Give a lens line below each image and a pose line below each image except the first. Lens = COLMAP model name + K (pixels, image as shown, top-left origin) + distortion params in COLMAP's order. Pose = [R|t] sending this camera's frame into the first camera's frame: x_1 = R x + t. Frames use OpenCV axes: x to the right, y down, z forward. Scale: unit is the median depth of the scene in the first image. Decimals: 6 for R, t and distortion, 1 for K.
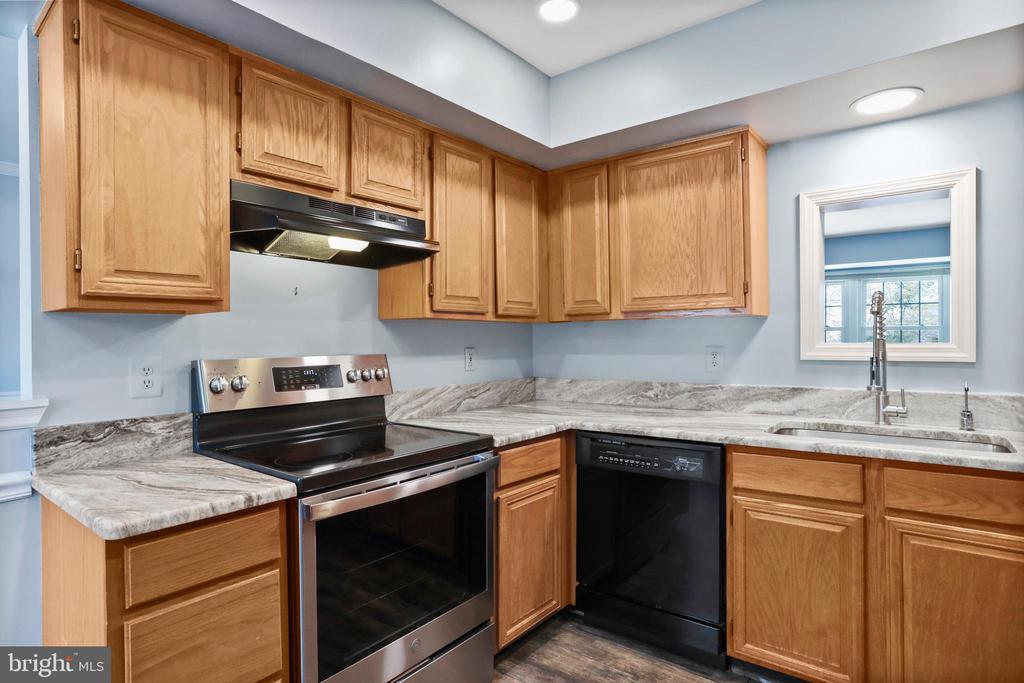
lens RADIAL K [[545.9, 0, 512.5], [0, 545.9, 338.9], [0, 0, 1]] dist [-0.062408, 0.036008]
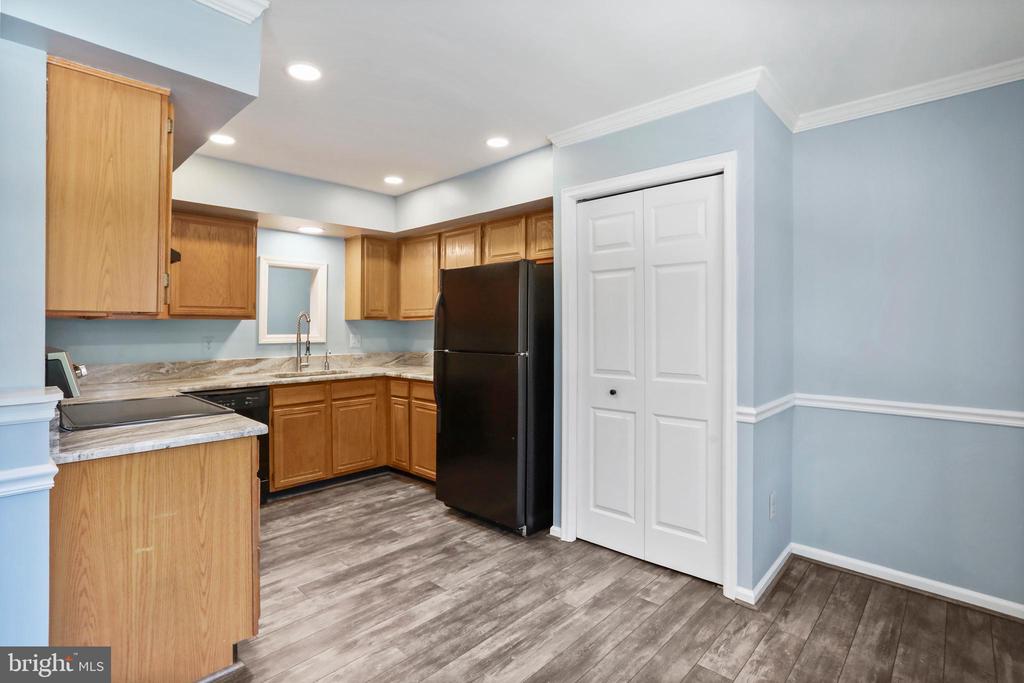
lens RADIAL K [[496.4, 0, 506.4], [0, 496.4, 327.8], [0, 0, 1]] dist [-0.054028, 0.027197]
pose [[0.093636, 0.010298, 0.995553, -1.306723], [-0.002896, 0.999945, -0.010071, -0.002629], [-0.995602, -0.001940, 0.093661, -0.039822]]
